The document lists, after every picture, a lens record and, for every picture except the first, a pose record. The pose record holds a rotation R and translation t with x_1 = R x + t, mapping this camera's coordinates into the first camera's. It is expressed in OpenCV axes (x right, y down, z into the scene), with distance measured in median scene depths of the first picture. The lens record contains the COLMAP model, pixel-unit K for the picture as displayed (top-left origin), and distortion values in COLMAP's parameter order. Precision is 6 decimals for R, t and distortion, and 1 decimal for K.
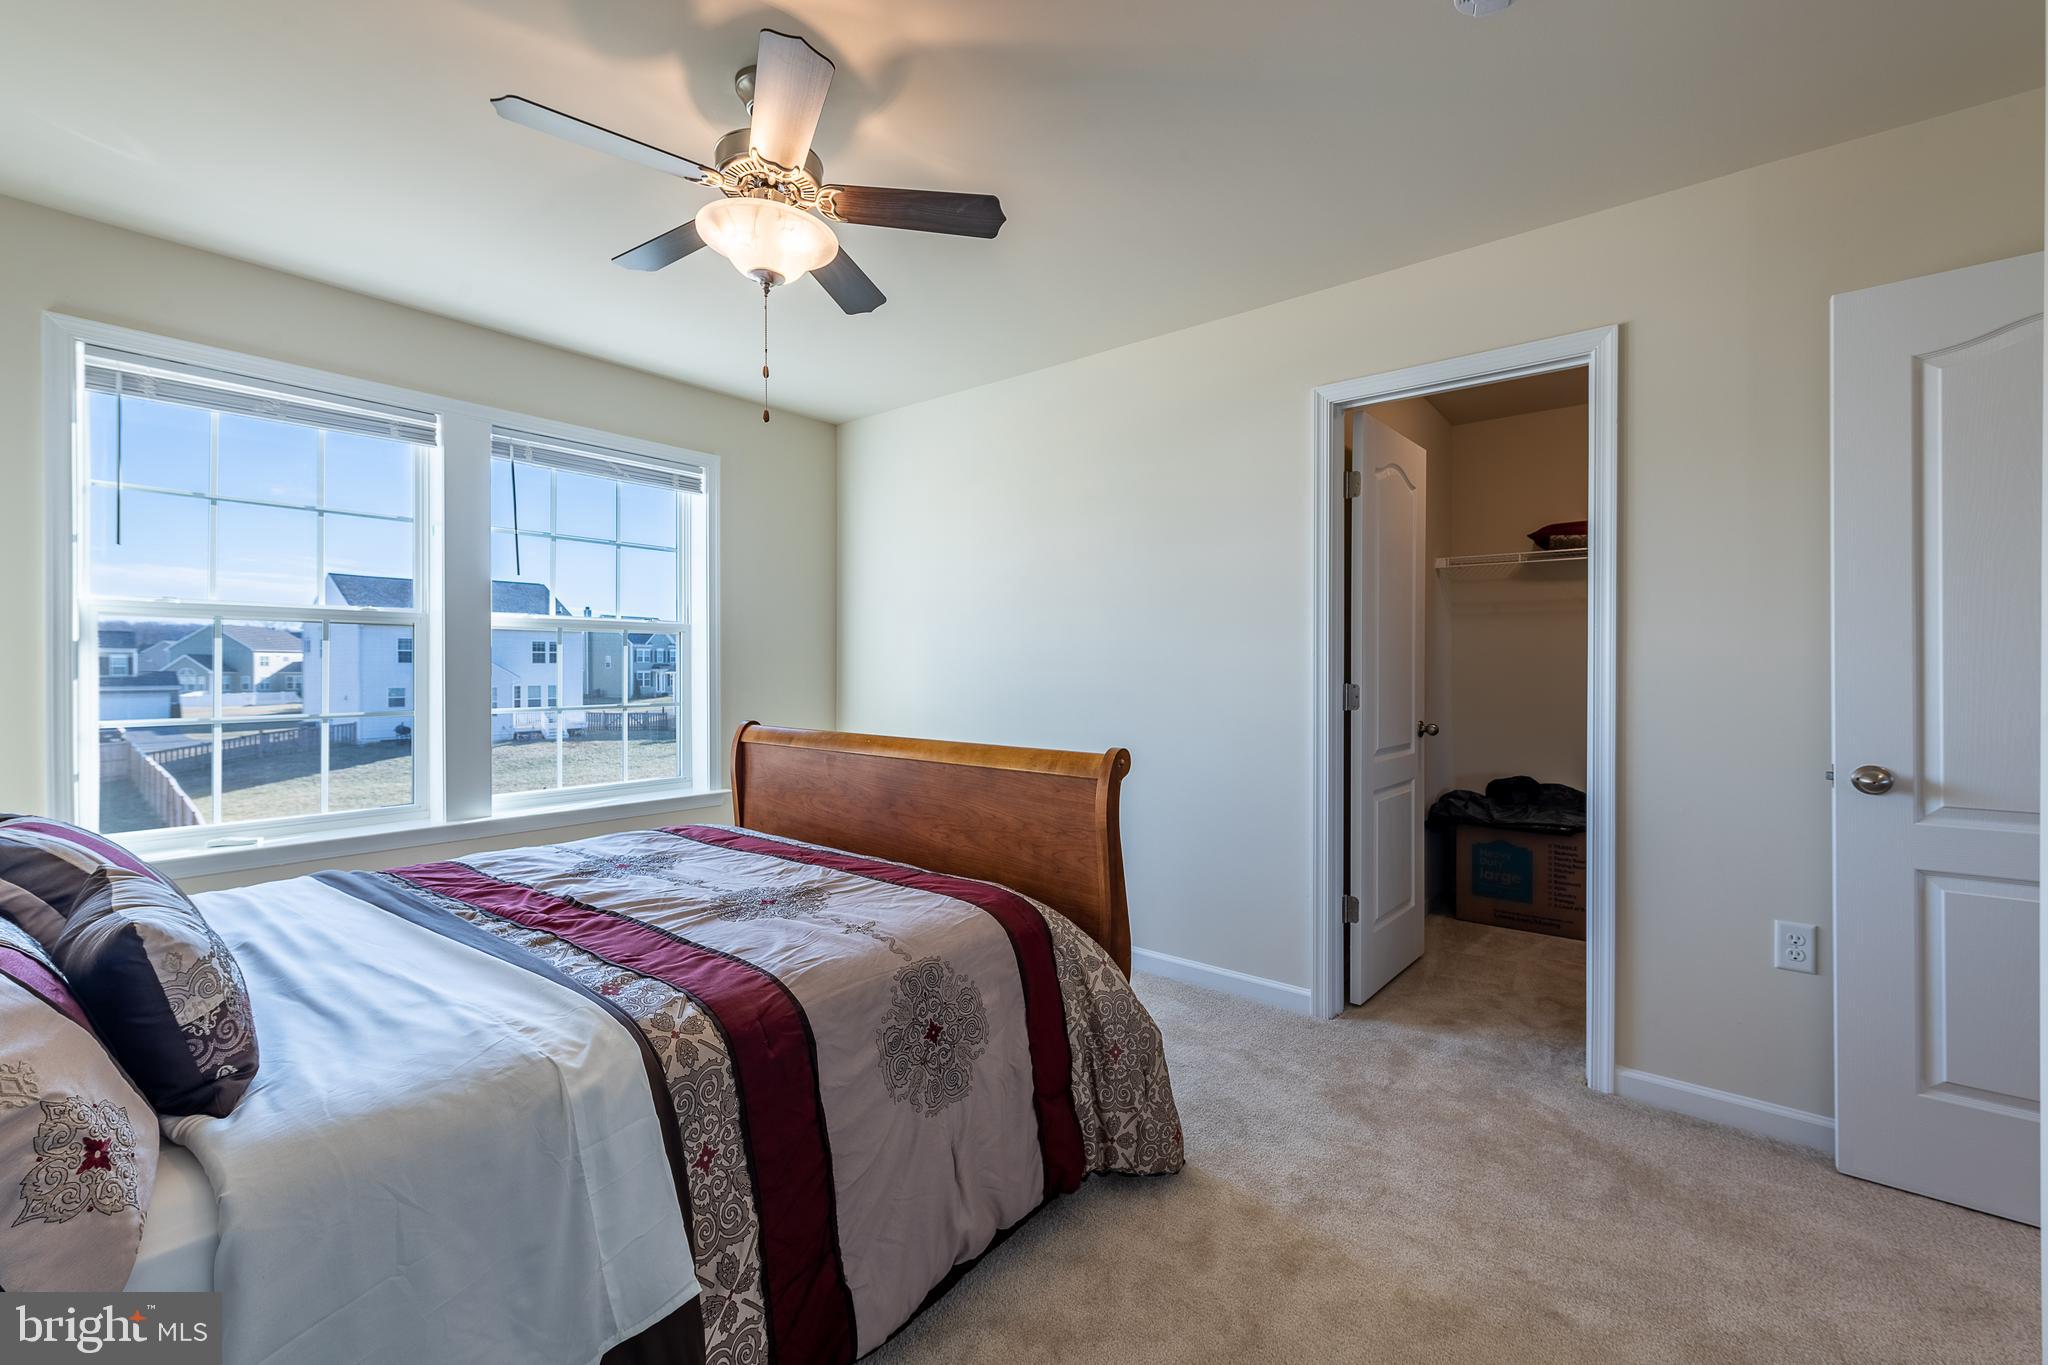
lens RADIAL K [[854.6, 0, 1039.6], [0, 854.6, 676.5], [0, 0, 1]] dist [0.013920, -0.004084]
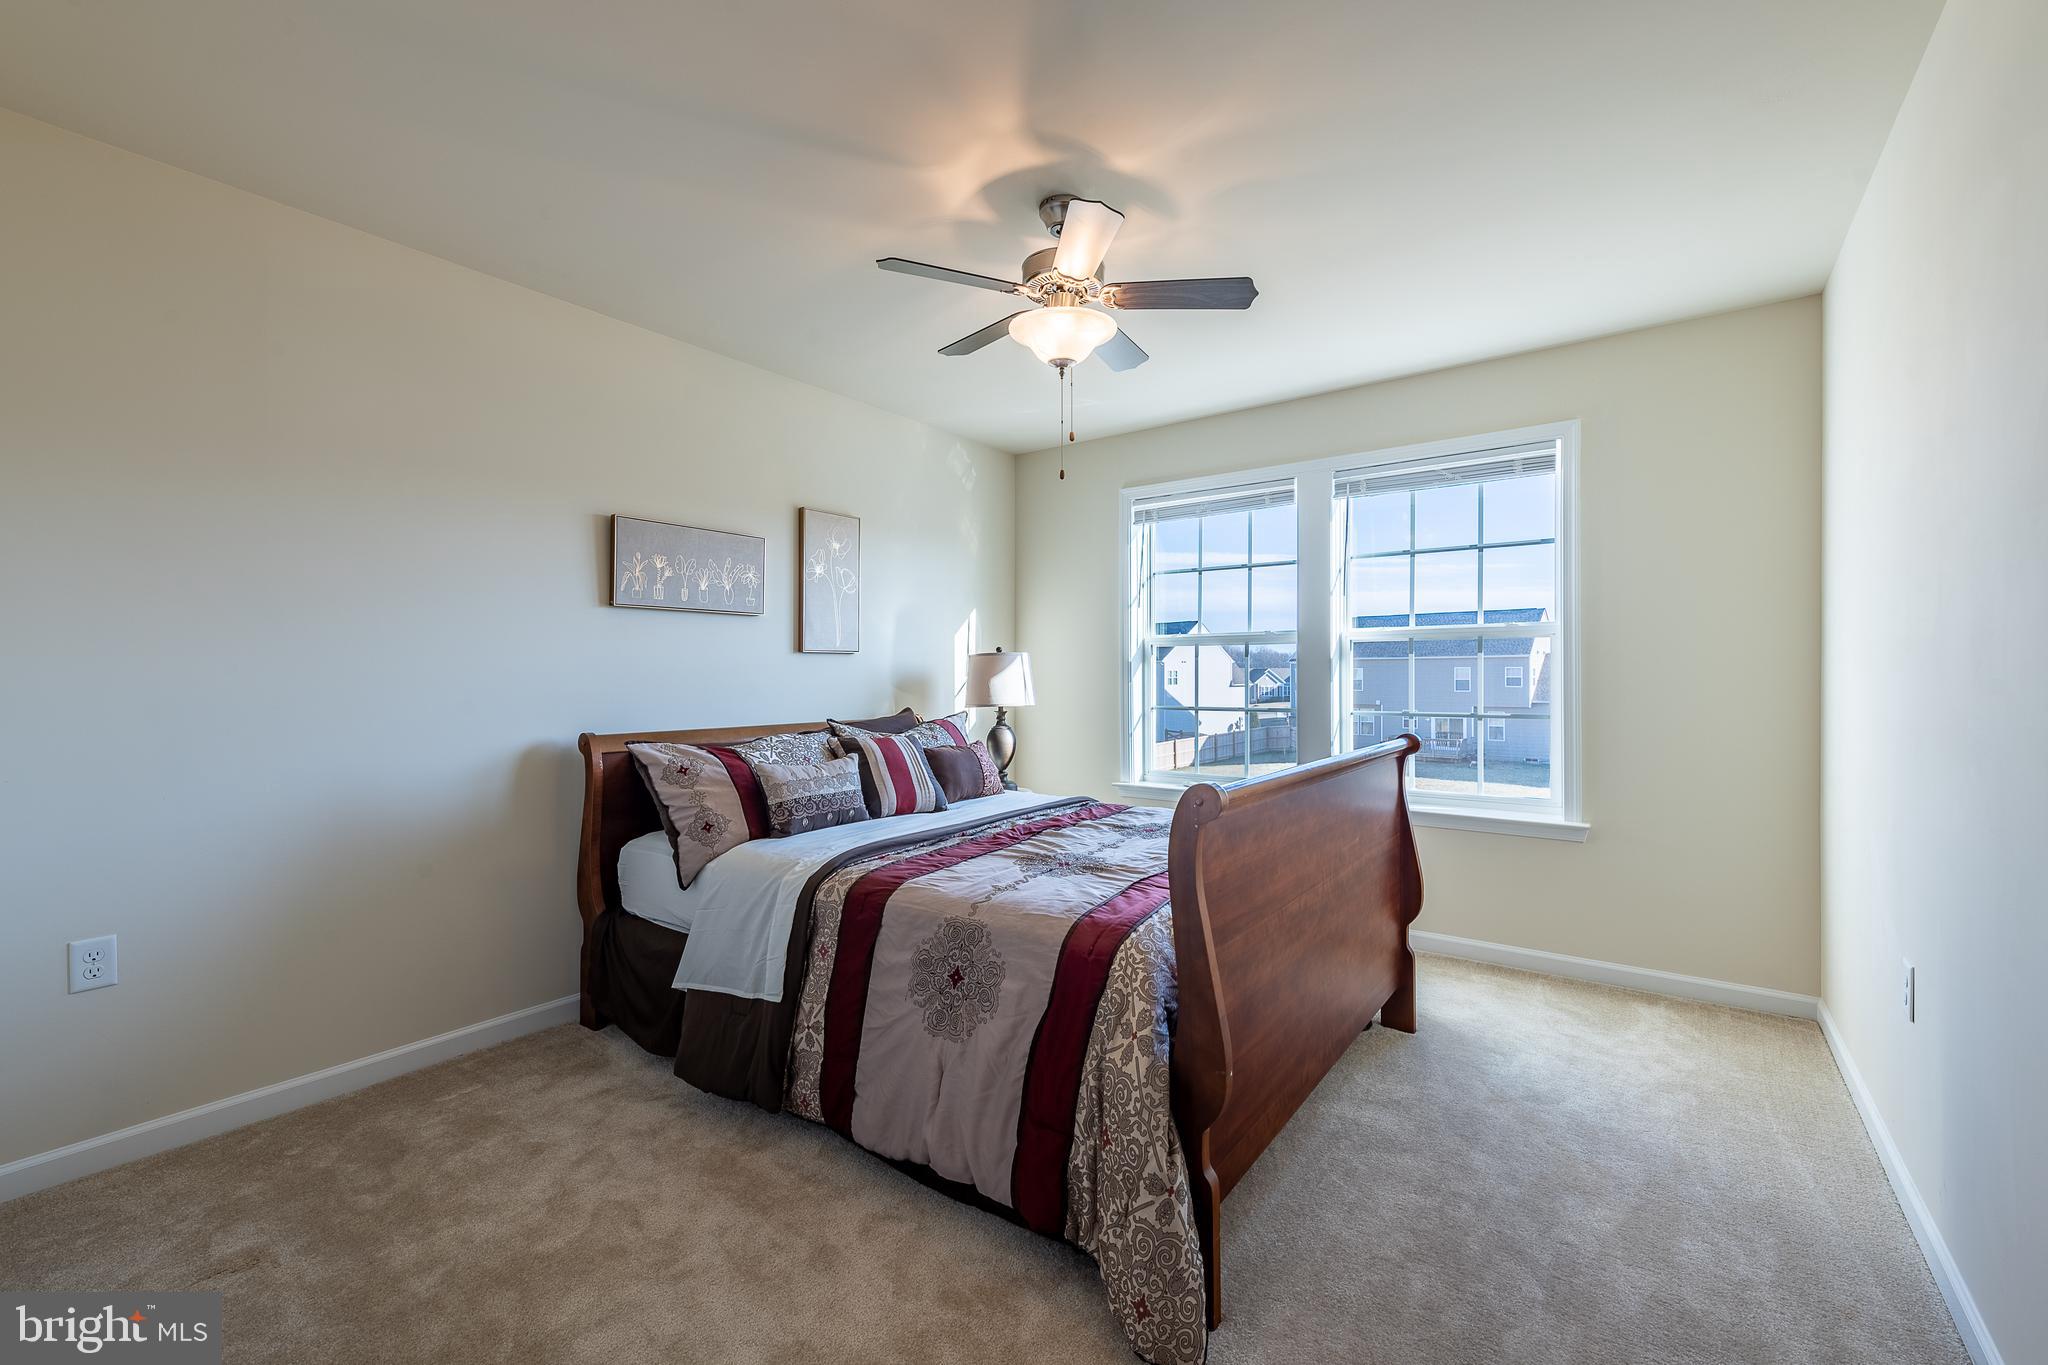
lens RADIAL K [[854.6, 0, 1018.2], [0, 854.6, 682.1], [0, 0, 1]] dist [0.013920, -0.004084]
pose [[0.024668, 0.007311, -0.999669, 1.032554], [-0.007541, 0.999946, 0.007127, -0.009296], [0.999667, 0.007363, 0.024722, 1.007526]]
